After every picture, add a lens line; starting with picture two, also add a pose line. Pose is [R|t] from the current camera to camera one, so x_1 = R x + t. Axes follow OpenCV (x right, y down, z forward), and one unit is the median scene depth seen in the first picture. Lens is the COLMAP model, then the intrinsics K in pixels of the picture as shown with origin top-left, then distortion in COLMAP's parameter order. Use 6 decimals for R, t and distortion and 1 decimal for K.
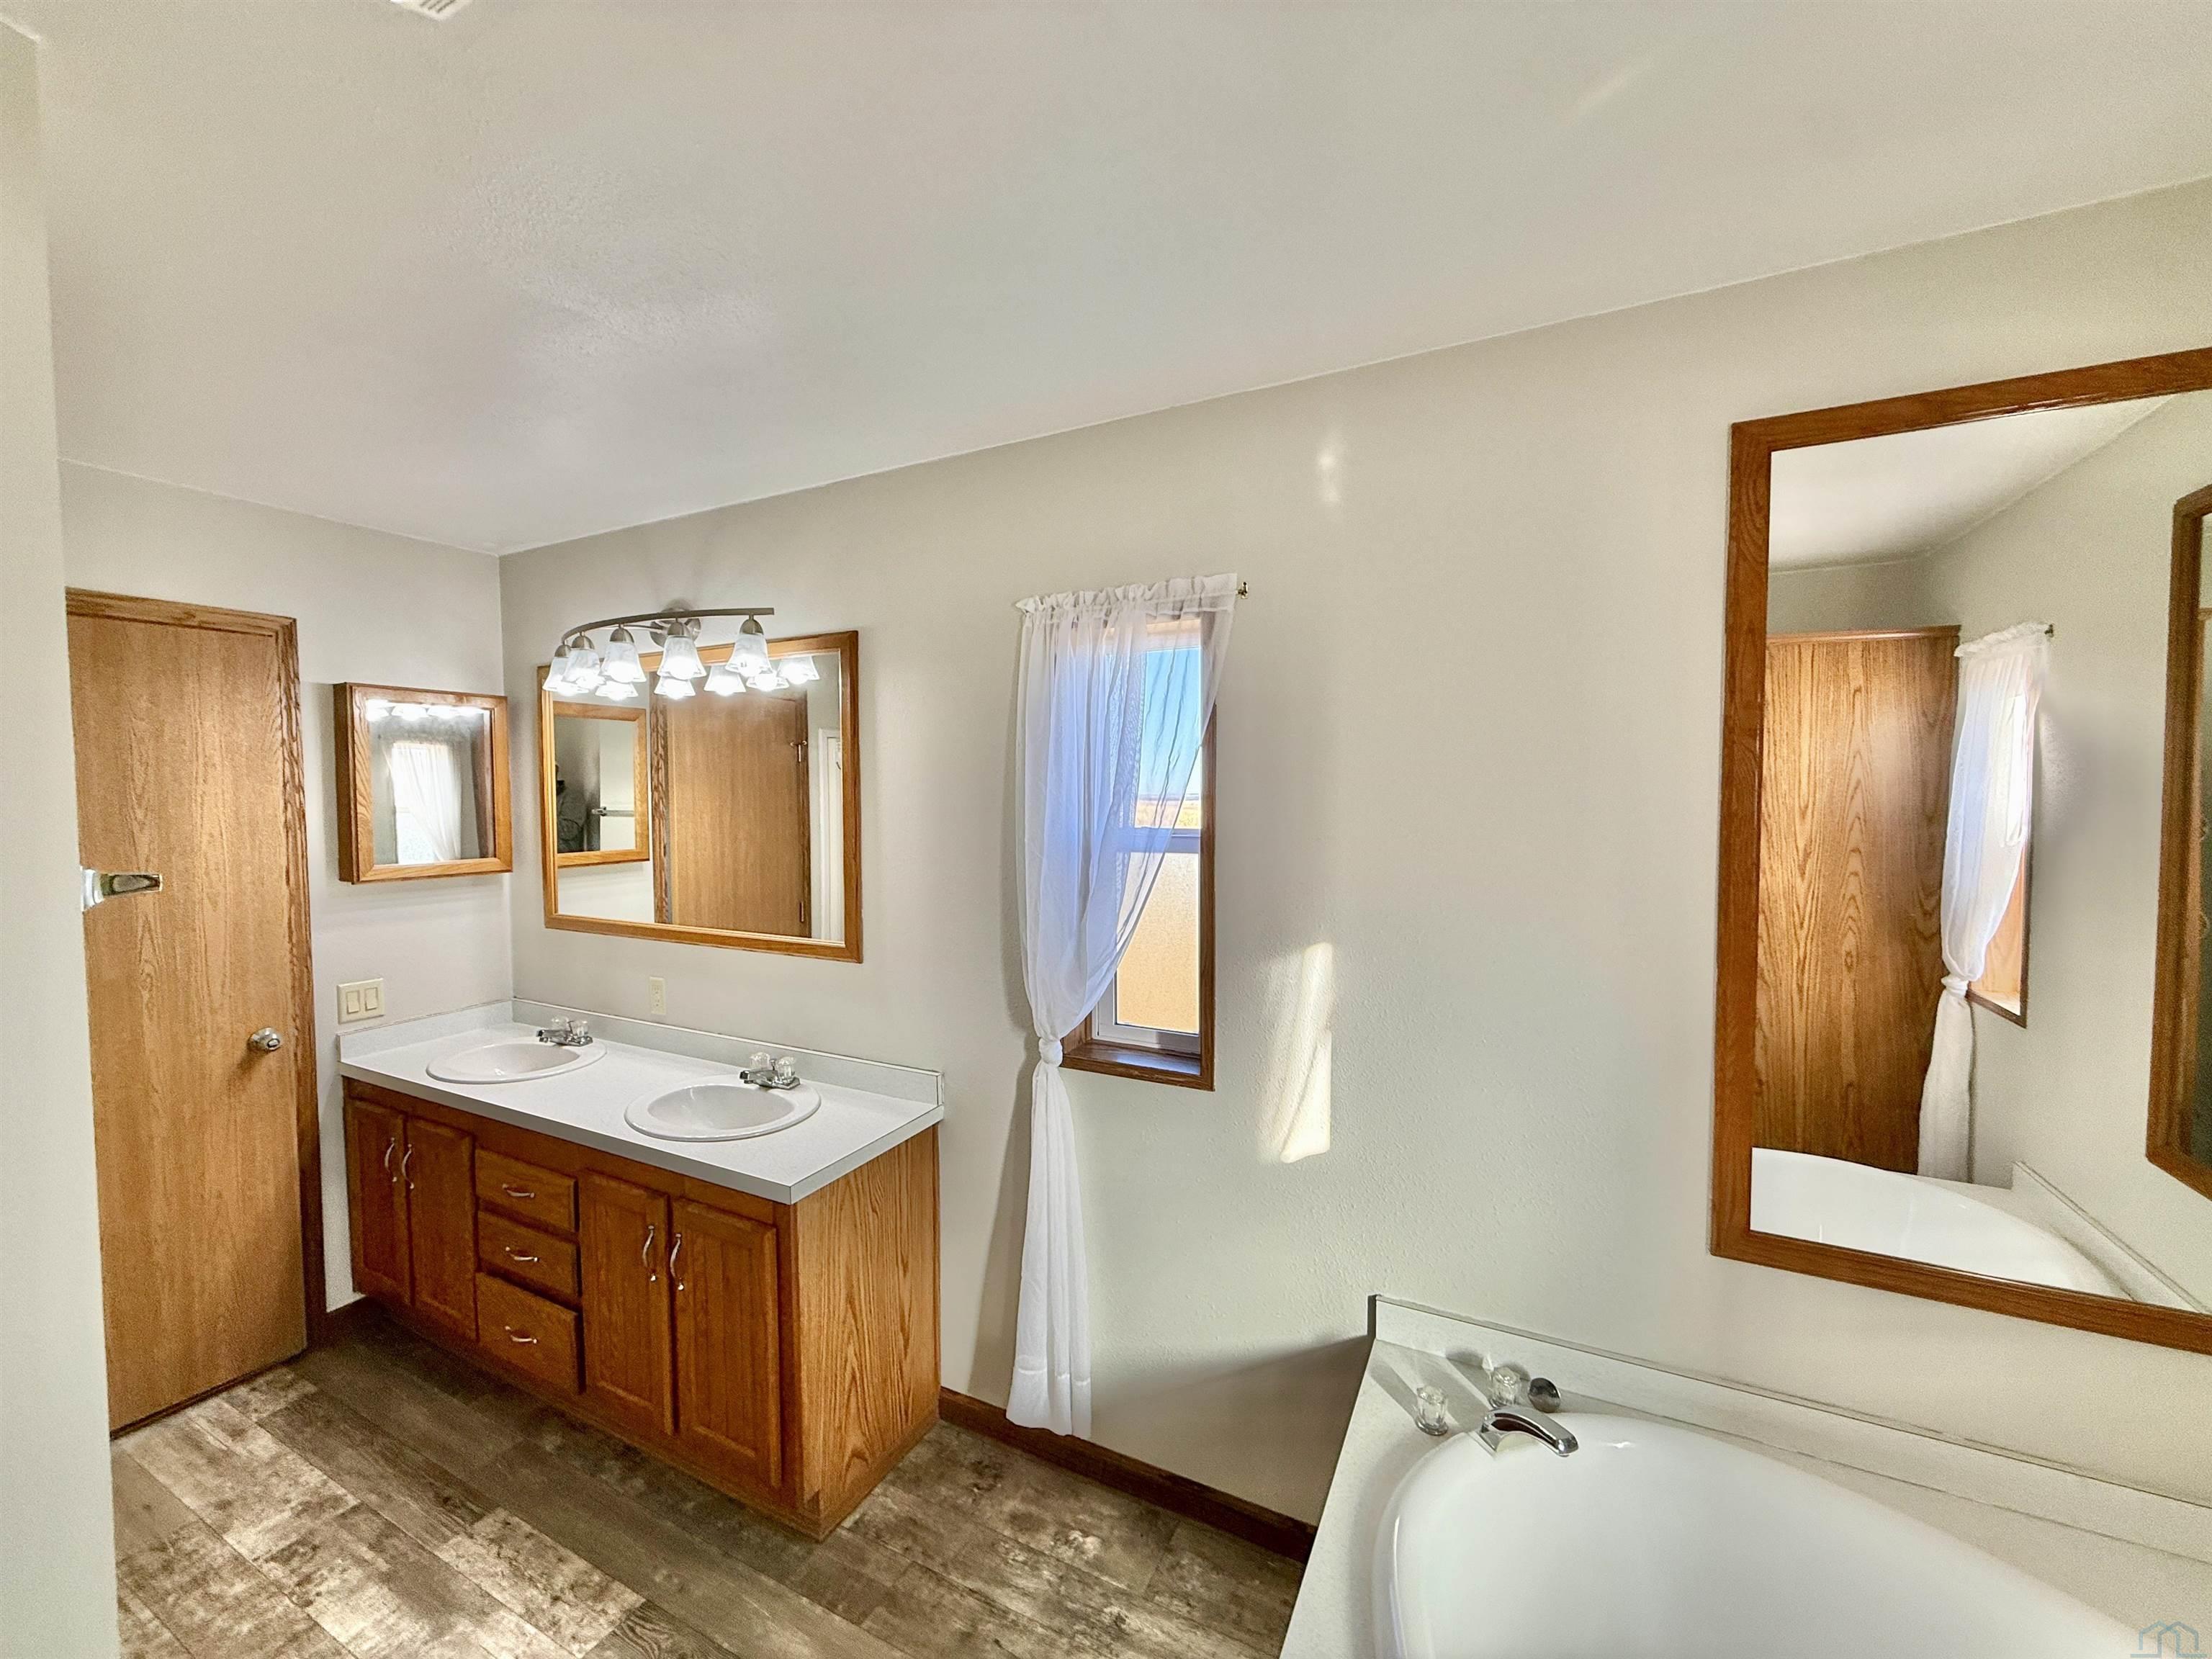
lens RADIAL K [[881.6, 0, 1098.6], [0, 881.6, 825.8], [0, 0, 1]] dist [0.001703, 0.000166]
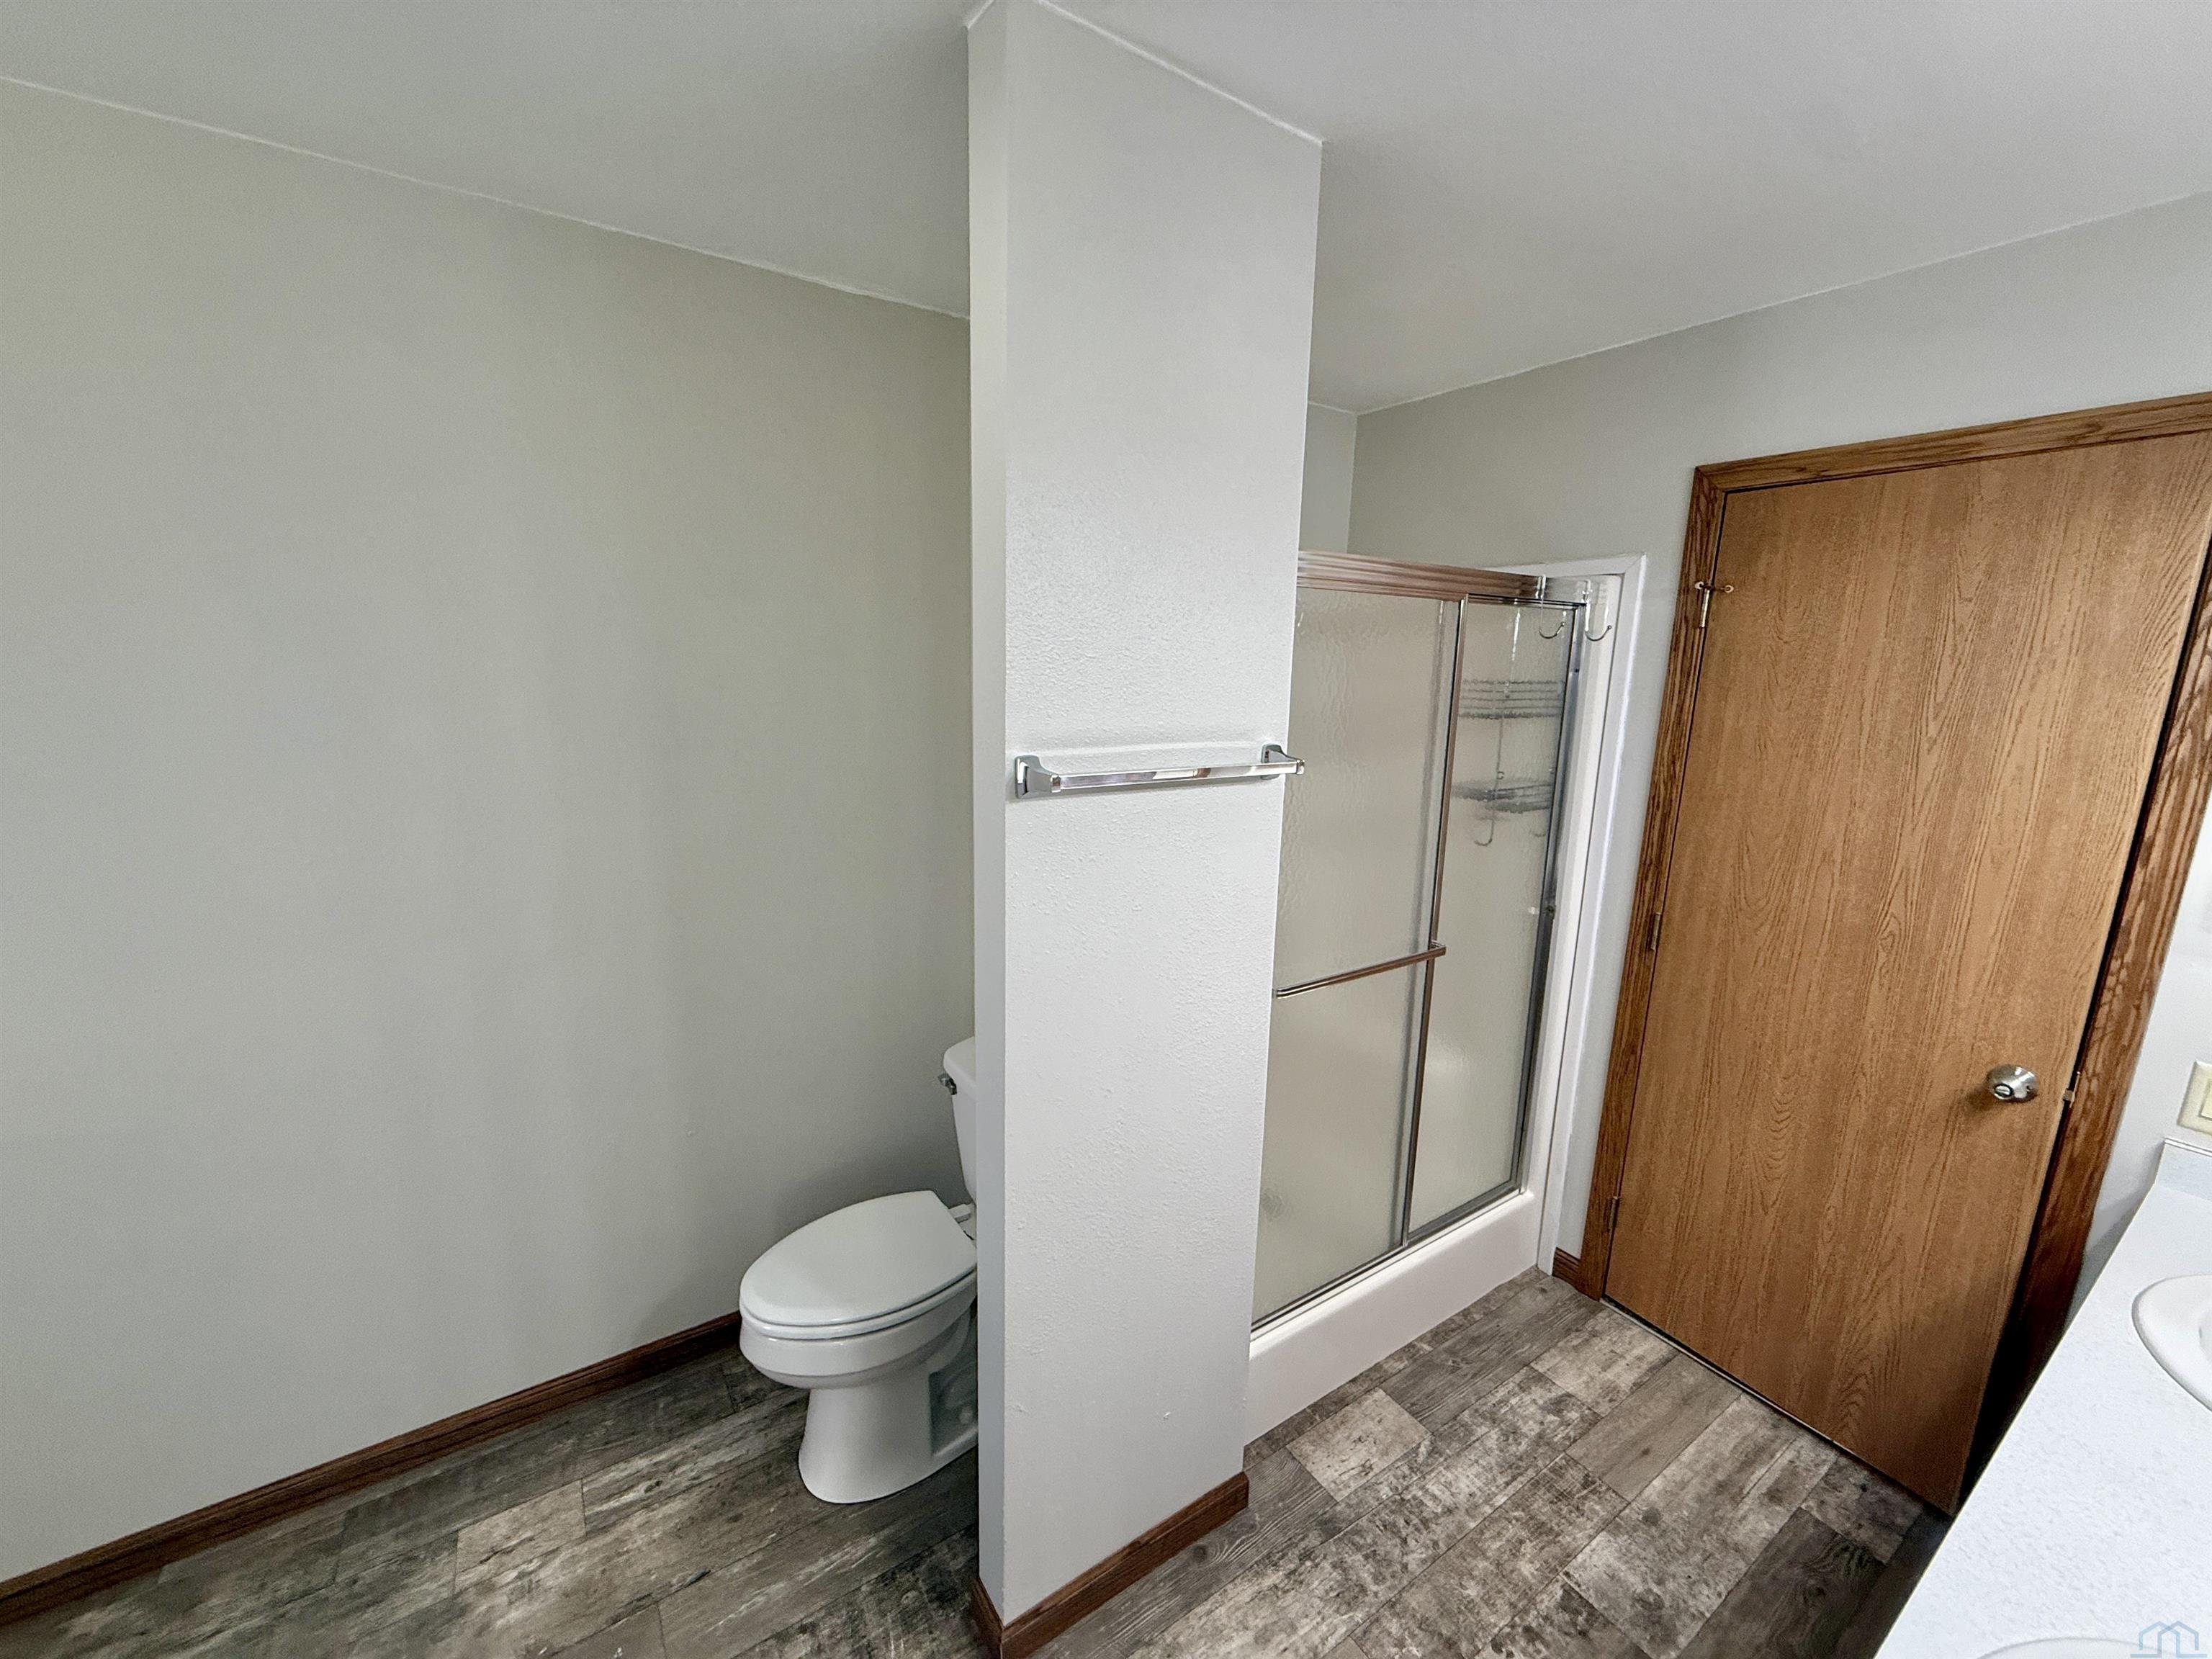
lens RADIAL K [[847.9, 0, 1106.0], [0, 847.9, 829.5], [0, 0, 1]] dist [-0.015408, -0.000038]
pose [[-0.509686, 0.156383, -0.846029, -0.106998], [-0.050868, 0.976144, 0.211079, -0.043810], [0.858855, 0.150620, -0.489572, 0.756909]]
